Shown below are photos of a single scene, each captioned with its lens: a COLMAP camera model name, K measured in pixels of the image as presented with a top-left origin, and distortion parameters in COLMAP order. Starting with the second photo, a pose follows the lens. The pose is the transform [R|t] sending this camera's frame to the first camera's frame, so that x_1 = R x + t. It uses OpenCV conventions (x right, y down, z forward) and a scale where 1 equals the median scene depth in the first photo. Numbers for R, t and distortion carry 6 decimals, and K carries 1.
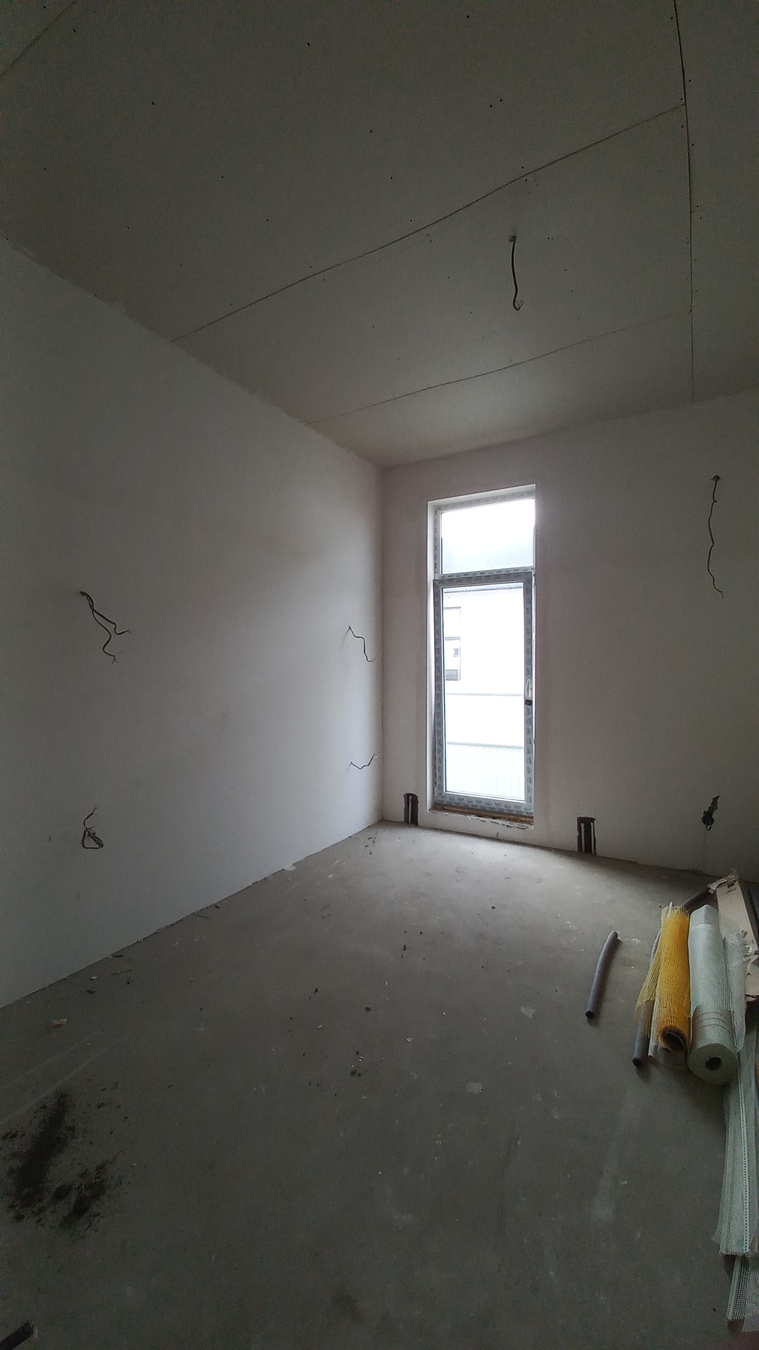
lens RADIAL K [[529.5, 0, 373.5], [0, 529.5, 669.4], [0, 0, 1]] dist [-0.003270, -0.000022]
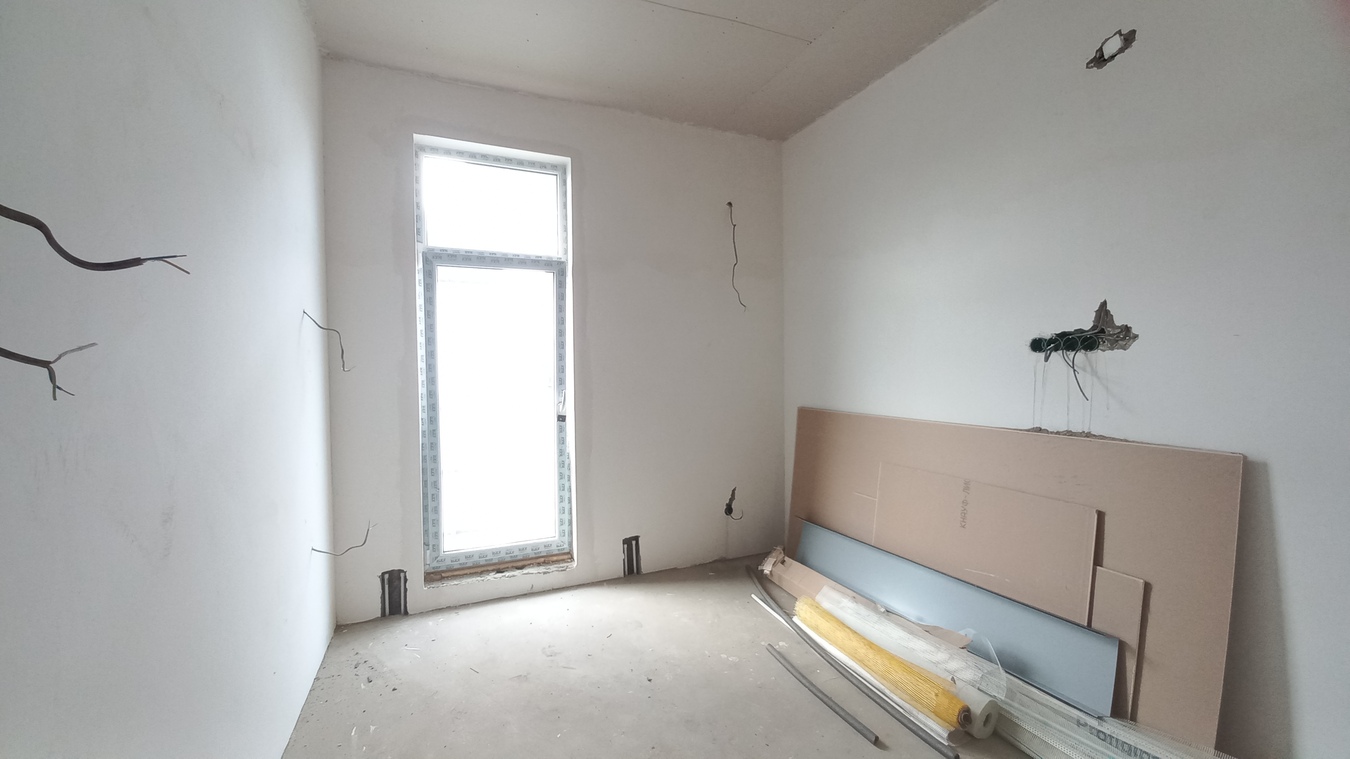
lens RADIAL K [[529.5, 0, 677.4], [0, 529.5, 382.5], [0, 0, 1]] dist [-0.003270, -0.000022]
pose [[0.590976, -0.025672, 0.806280, -0.297055], [0.017641, 0.999666, 0.018899, -0.007184], [-0.806496, 0.003054, 0.591232, 0.391994]]
